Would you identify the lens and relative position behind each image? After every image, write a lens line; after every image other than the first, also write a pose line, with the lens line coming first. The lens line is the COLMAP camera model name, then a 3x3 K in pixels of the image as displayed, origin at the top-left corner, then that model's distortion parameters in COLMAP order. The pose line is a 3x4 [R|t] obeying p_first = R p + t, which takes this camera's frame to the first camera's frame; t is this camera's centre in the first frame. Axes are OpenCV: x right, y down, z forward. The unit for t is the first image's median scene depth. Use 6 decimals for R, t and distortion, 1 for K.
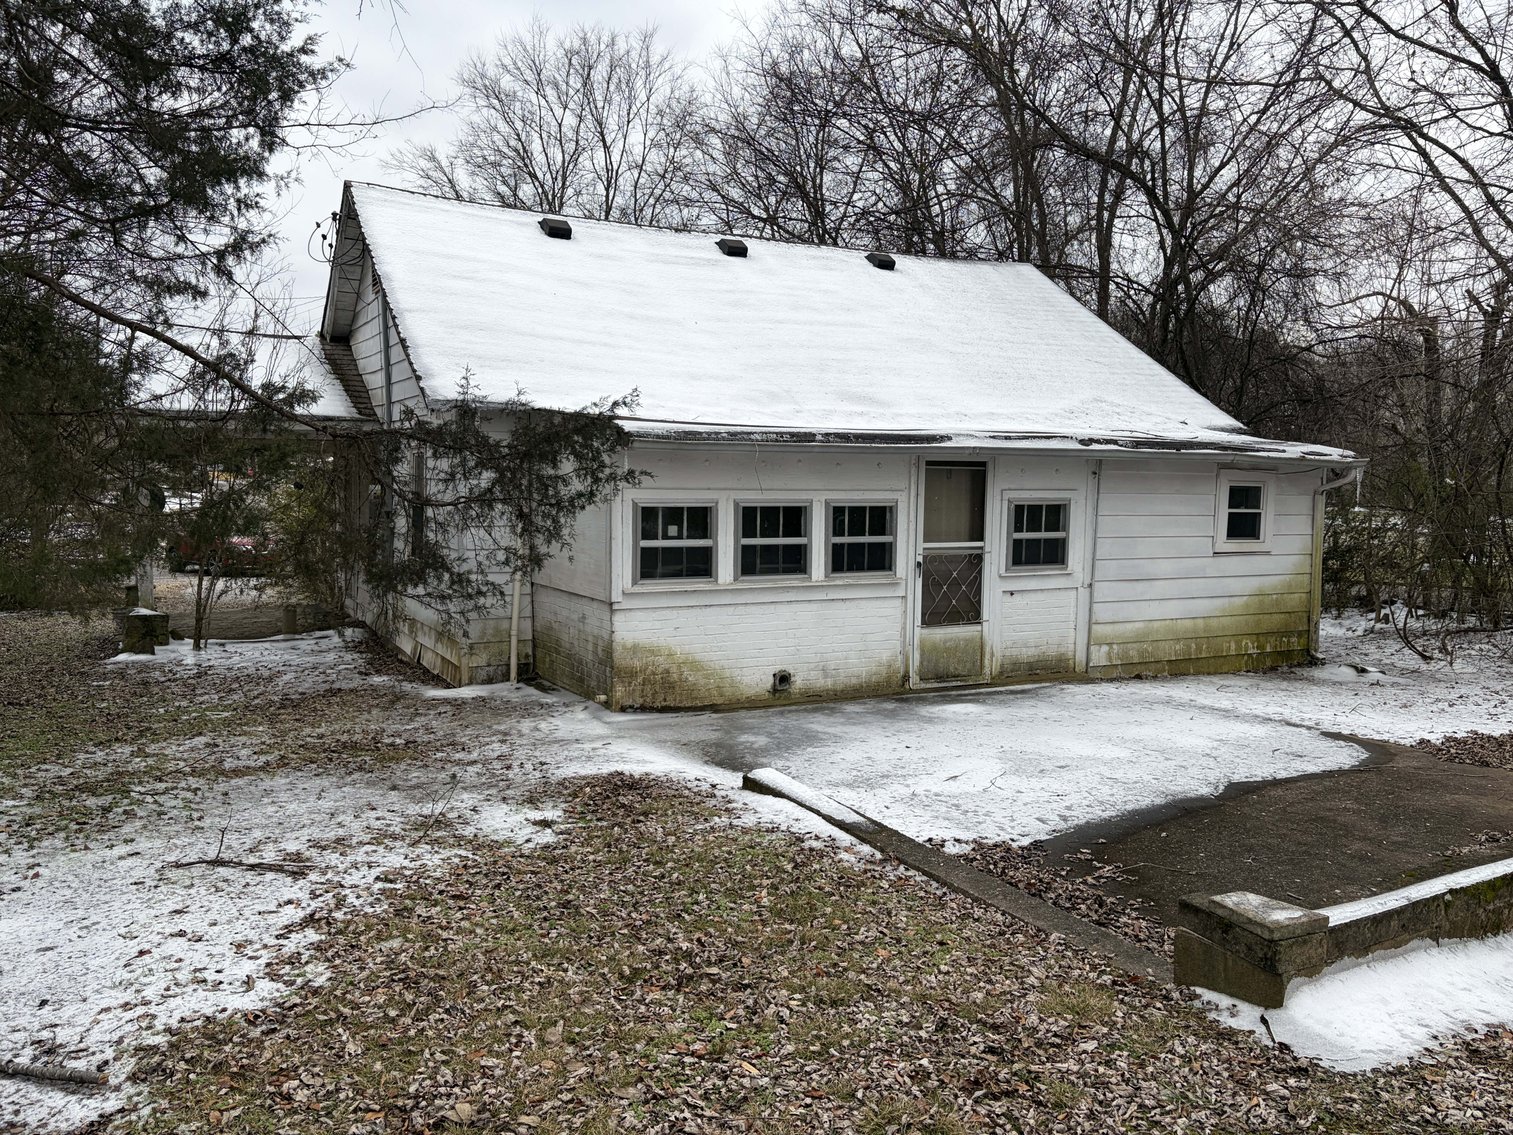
lens RADIAL K [[1136.0, 0, 758.1], [0, 1136.0, 568.3], [0, 0, 1]] dist [0.008677, -0.000002]
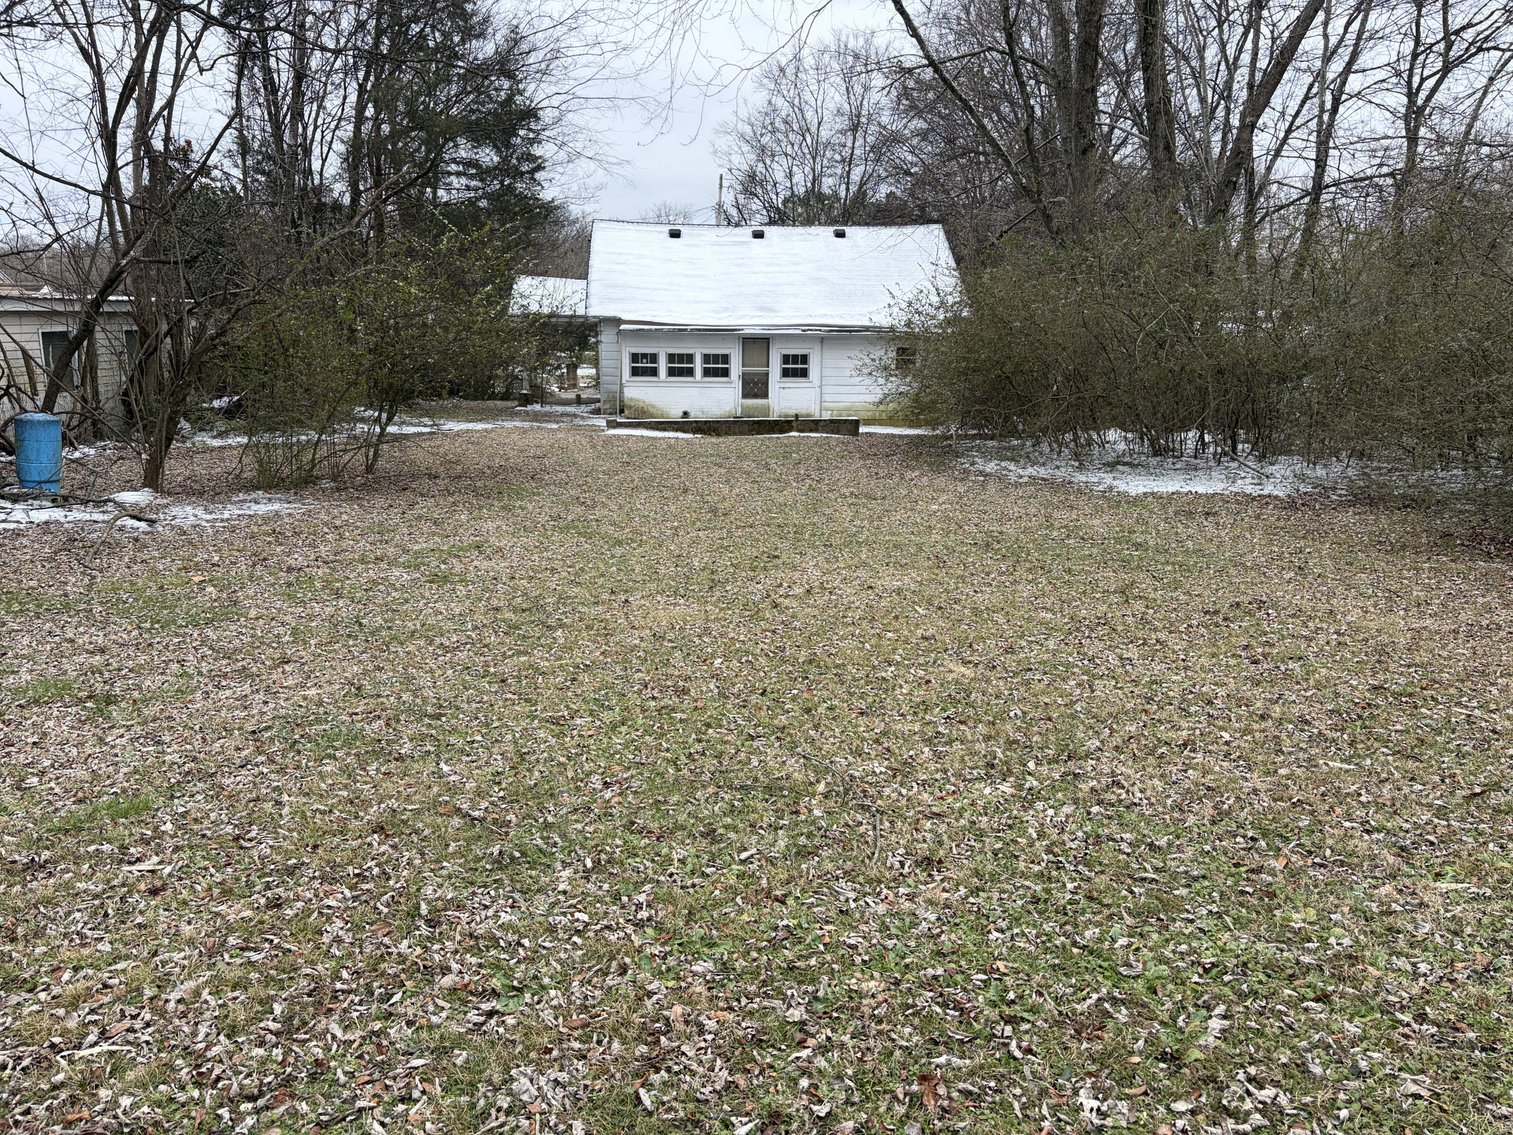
lens RADIAL K [[1136.0, 0, 755.3], [0, 1136.0, 567.7], [0, 0, 1]] dist [0.008677, -0.000002]
pose [[0.895366, 0.099697, -0.434027, 1.440908], [-0.036074, 0.987653, 0.152450, 0.035962], [0.443867, -0.120841, 0.887907, -1.516986]]
